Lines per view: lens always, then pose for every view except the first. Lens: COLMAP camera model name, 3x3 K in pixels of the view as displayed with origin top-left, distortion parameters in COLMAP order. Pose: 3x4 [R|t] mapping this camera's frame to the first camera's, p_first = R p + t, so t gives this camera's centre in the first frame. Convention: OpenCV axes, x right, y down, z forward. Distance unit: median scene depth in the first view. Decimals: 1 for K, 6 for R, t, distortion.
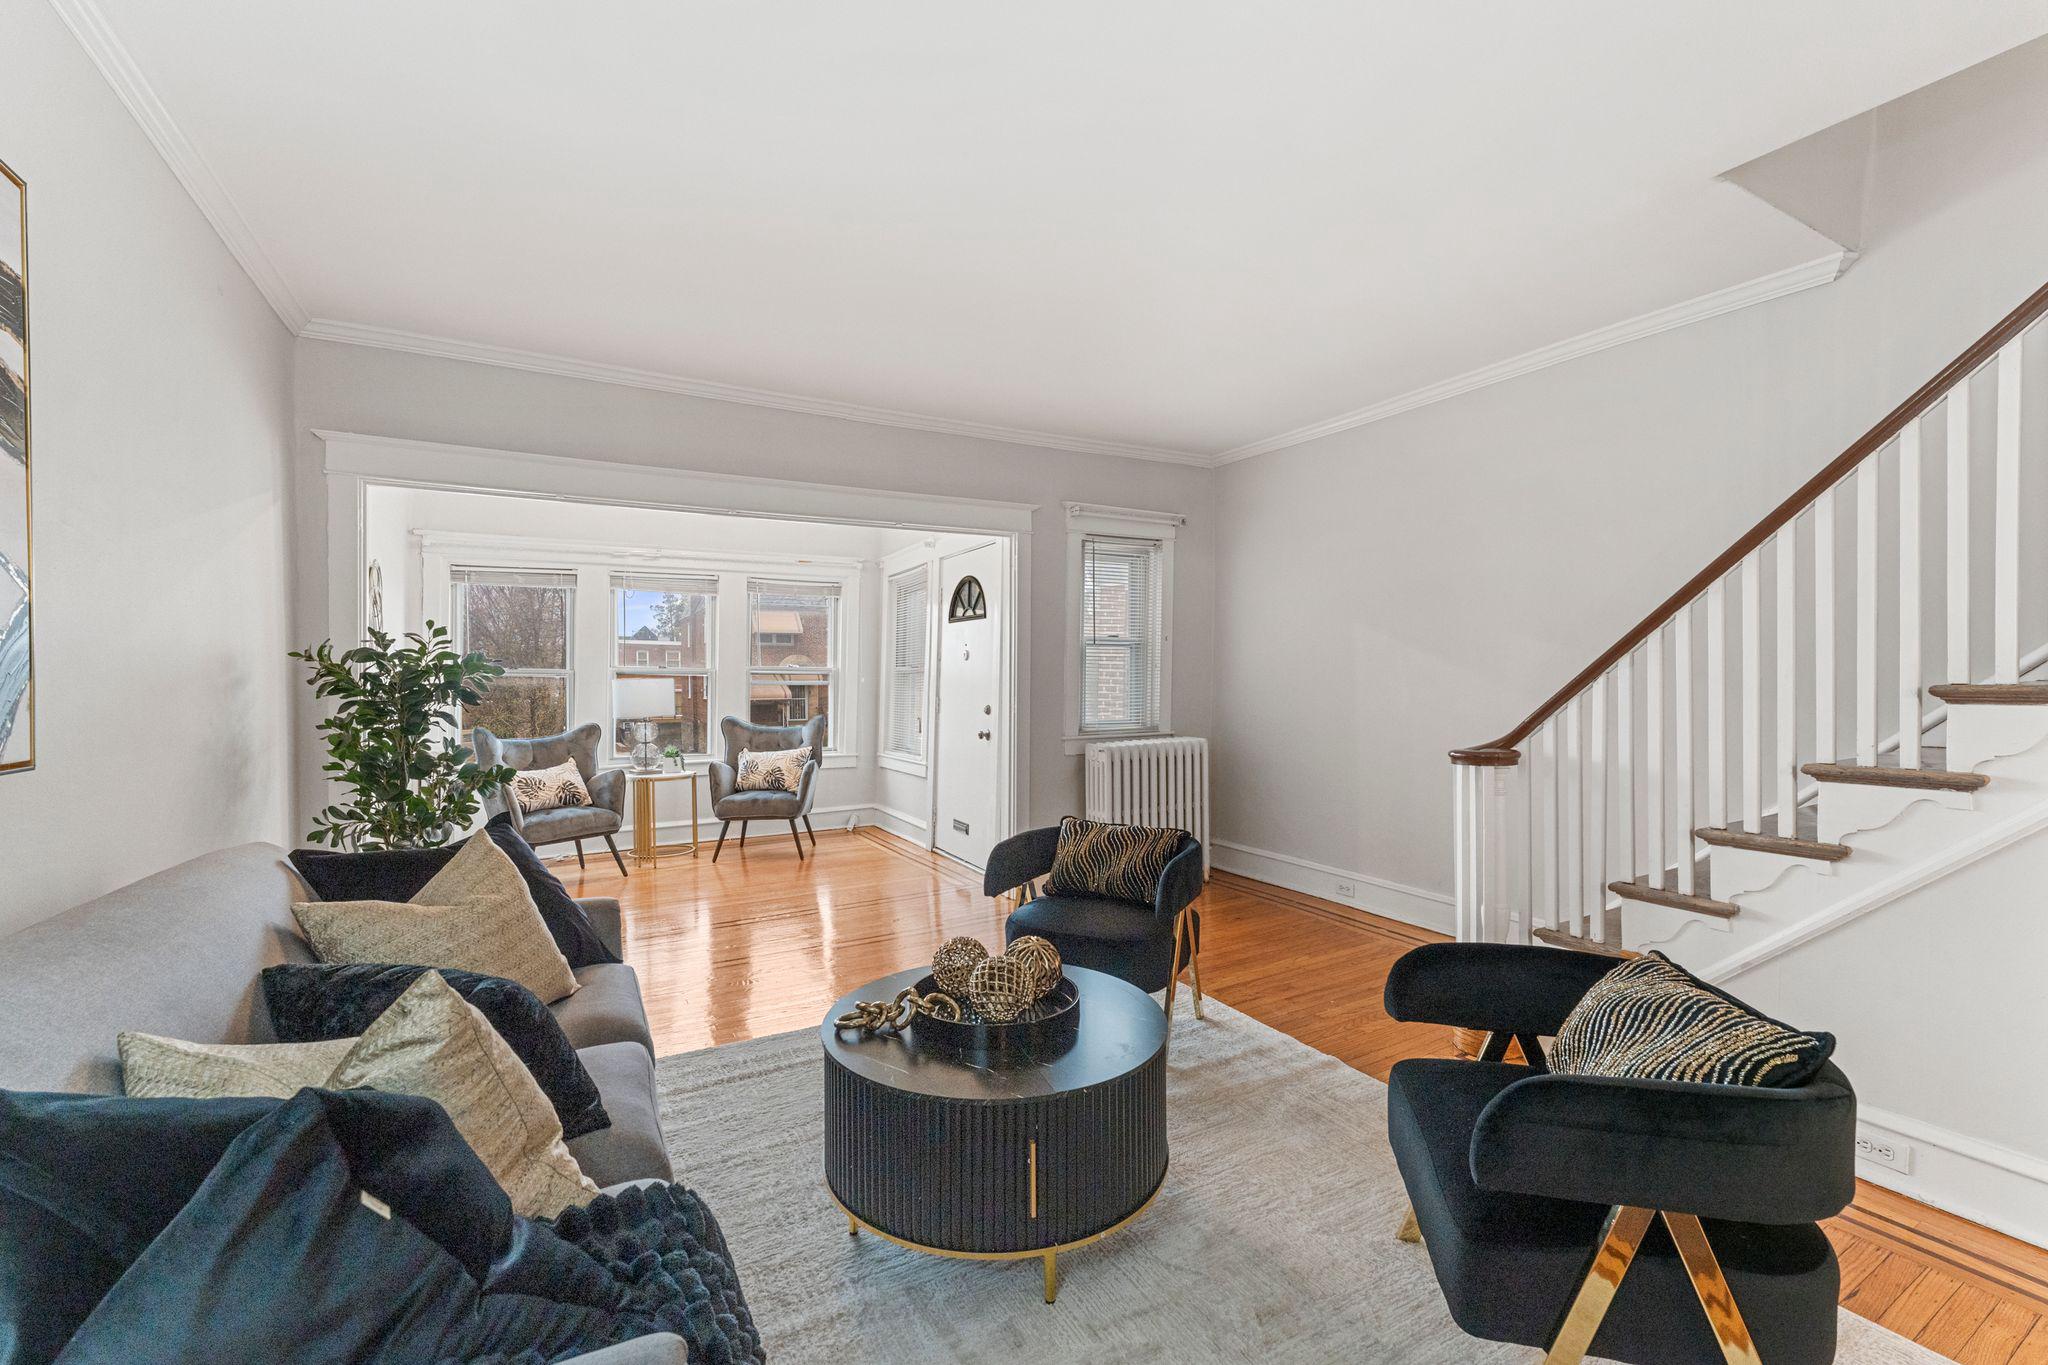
lens RADIAL K [[834.2, 0, 1022.3], [0, 834.2, 697.7], [0, 0, 1]] dist [-0.009944, 0.000351]
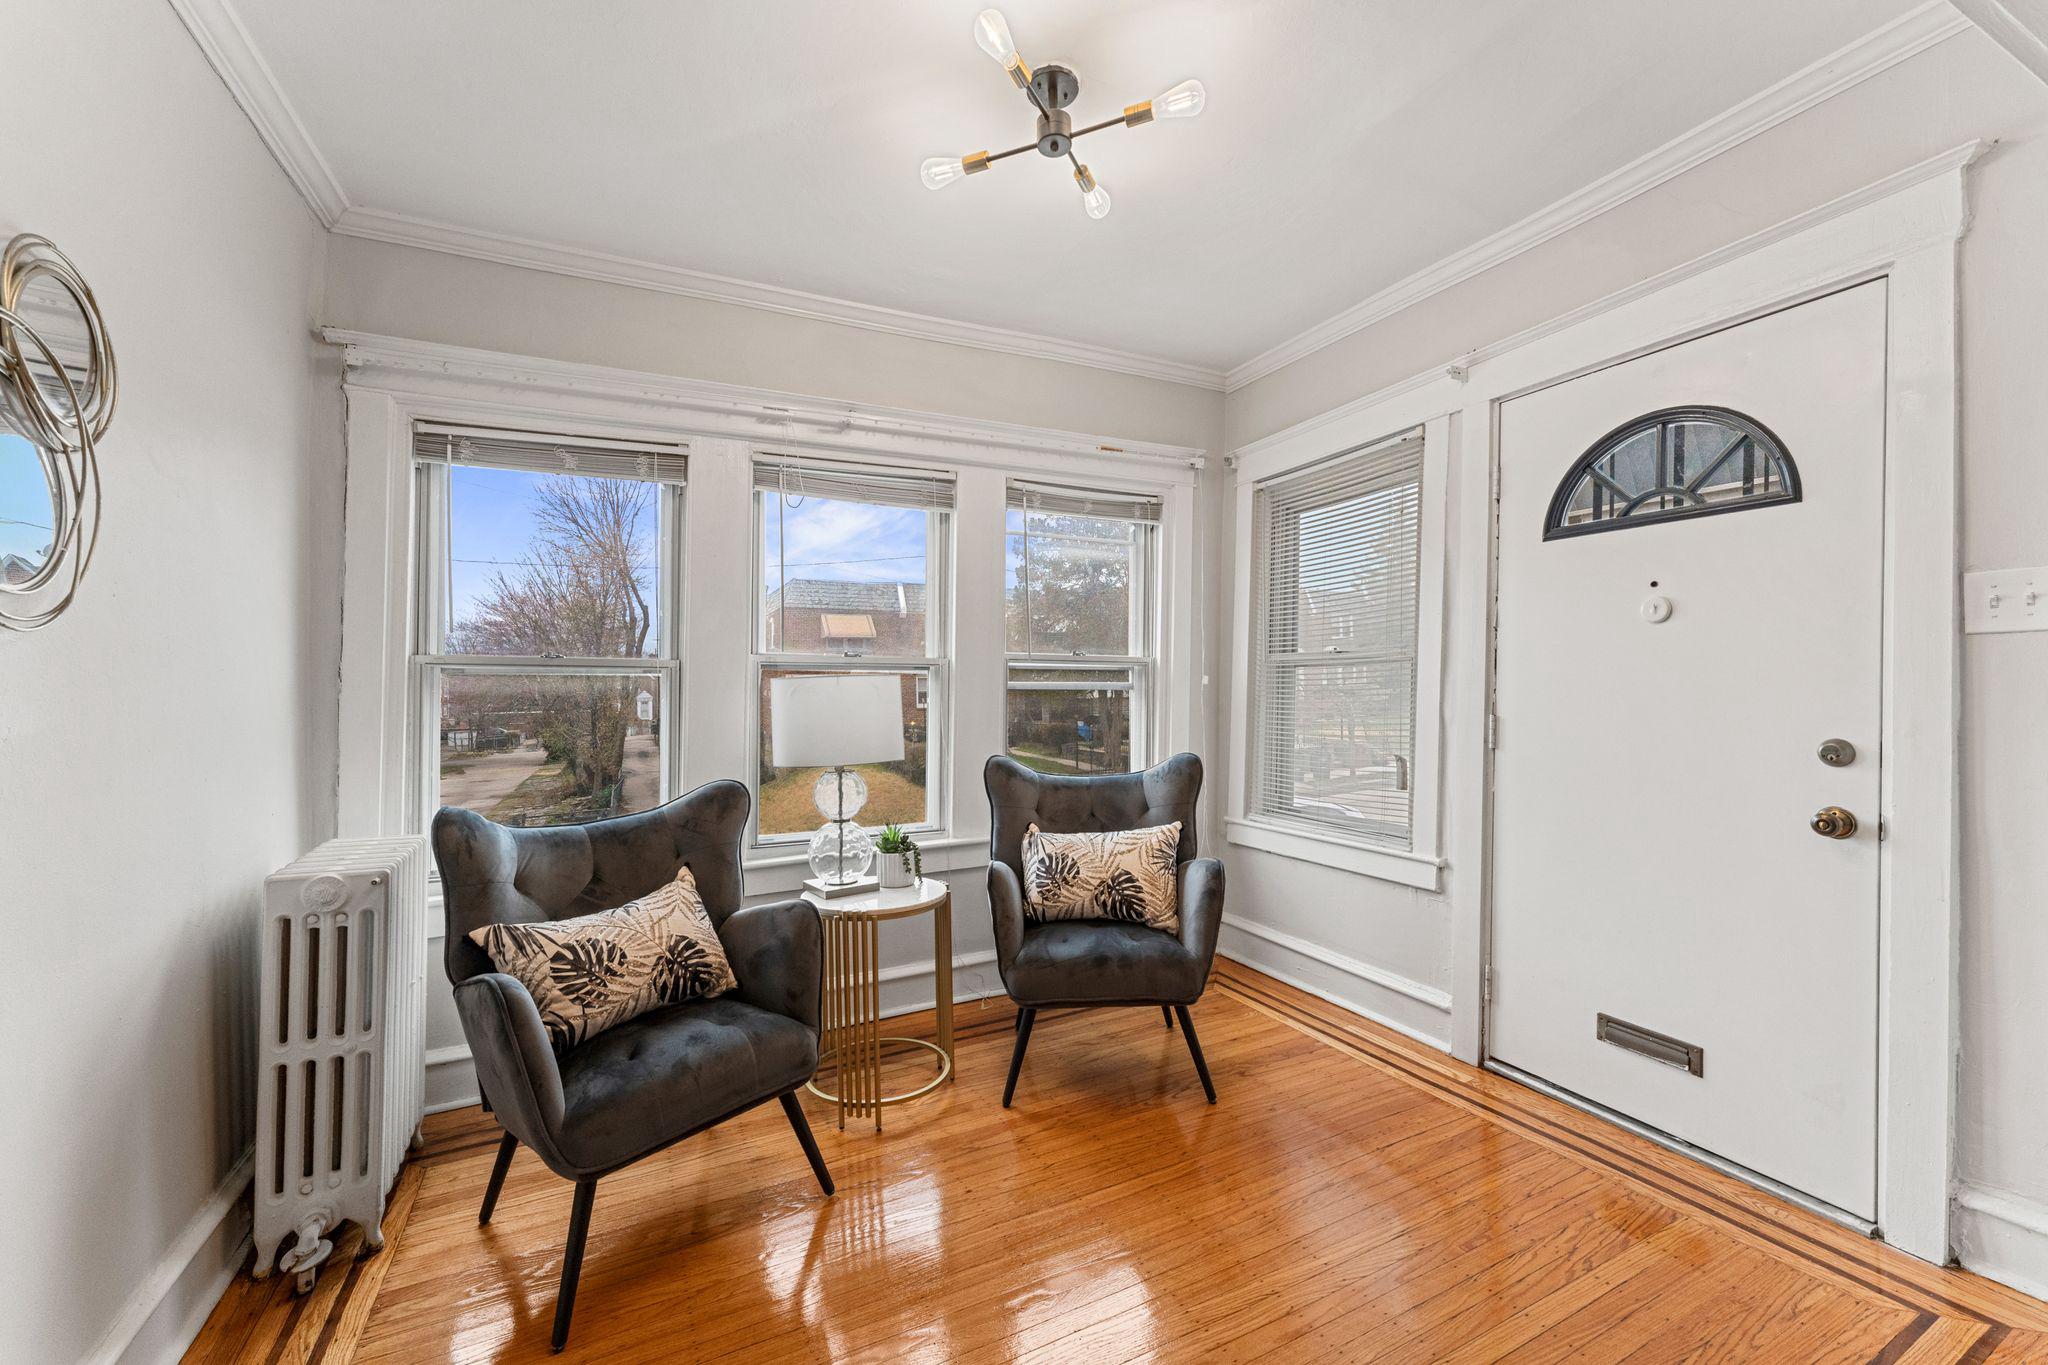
lens RADIAL K [[834.2, 0, 1023.6], [0, 834.2, 684.3], [0, 0, 1]] dist [-0.009944, 0.000351]
pose [[0.998380, -0.008215, -0.056294, -0.324739], [0.006860, 0.999683, -0.024220, -0.007179], [0.056475, 0.023795, 0.998120, 0.552270]]
